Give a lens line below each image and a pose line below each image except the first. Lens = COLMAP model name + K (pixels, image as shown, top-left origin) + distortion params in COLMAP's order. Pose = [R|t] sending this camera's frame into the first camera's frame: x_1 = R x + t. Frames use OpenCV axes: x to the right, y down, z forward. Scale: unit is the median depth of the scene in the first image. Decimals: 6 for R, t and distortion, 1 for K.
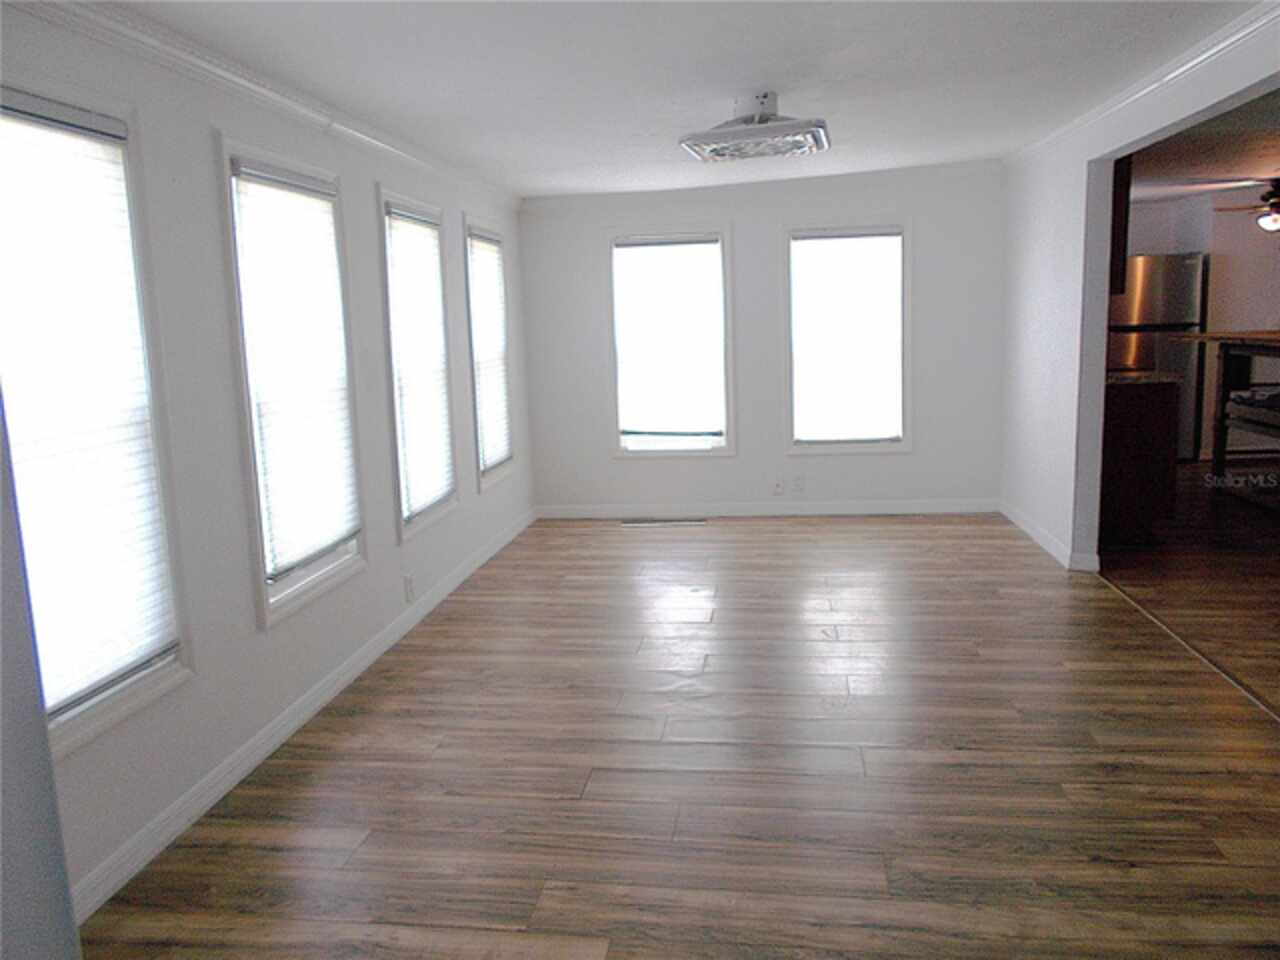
lens RADIAL K [[995.1, 0, 638.8], [0, 995.1, 474.6], [0, 0, 1]] dist [0.016770, -0.003863]
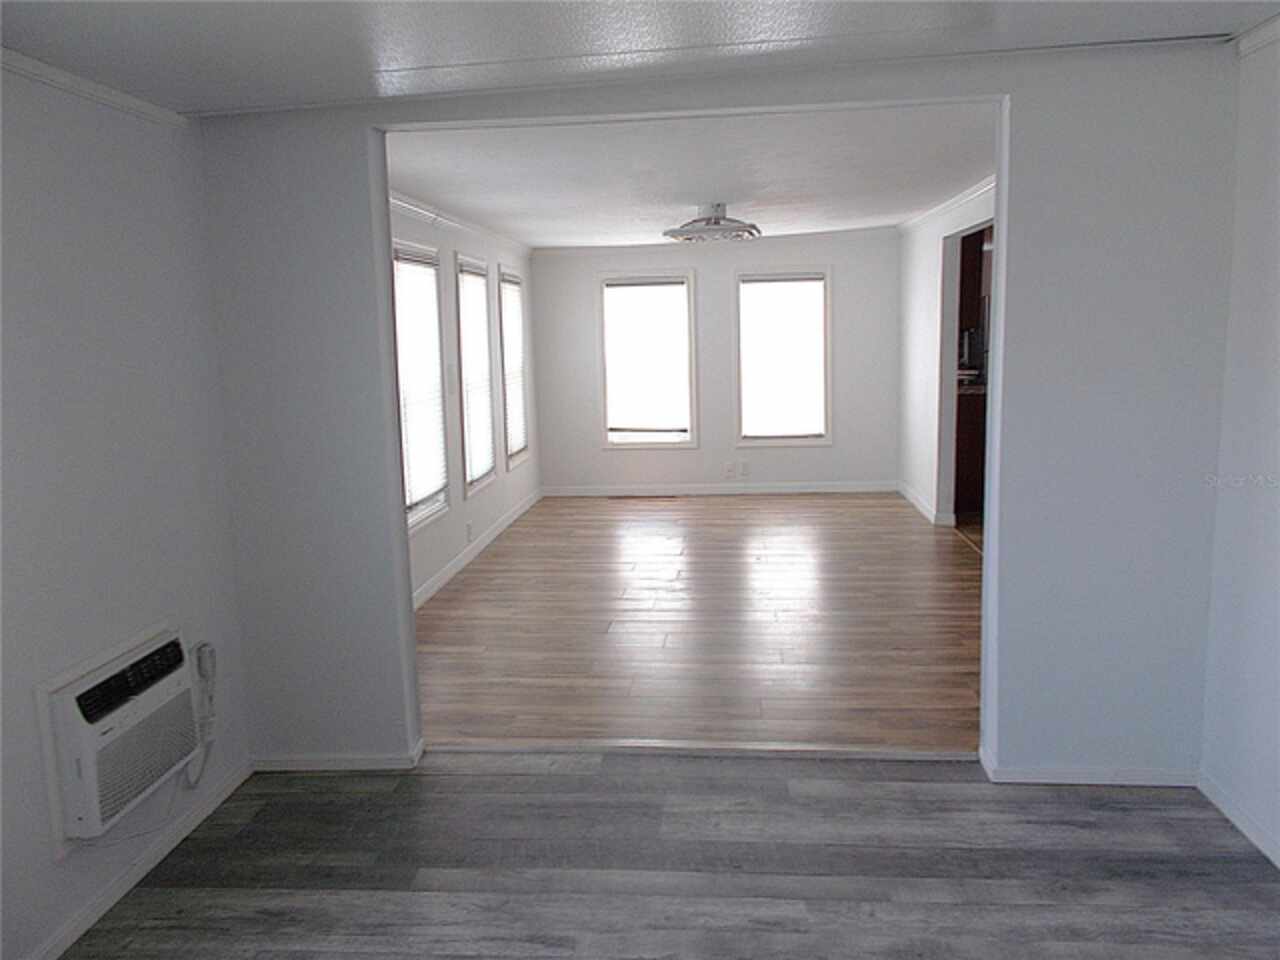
lens RADIAL K [[995.1, 0, 638.8], [0, 995.1, 474.6], [0, 0, 1]] dist [0.016770, -0.003863]
pose [[0.999164, 0.003716, 0.040716, -0.039204], [-0.003151, 0.999898, -0.013931, 0.042459], [-0.040764, 0.013791, 0.999074, -0.359089]]
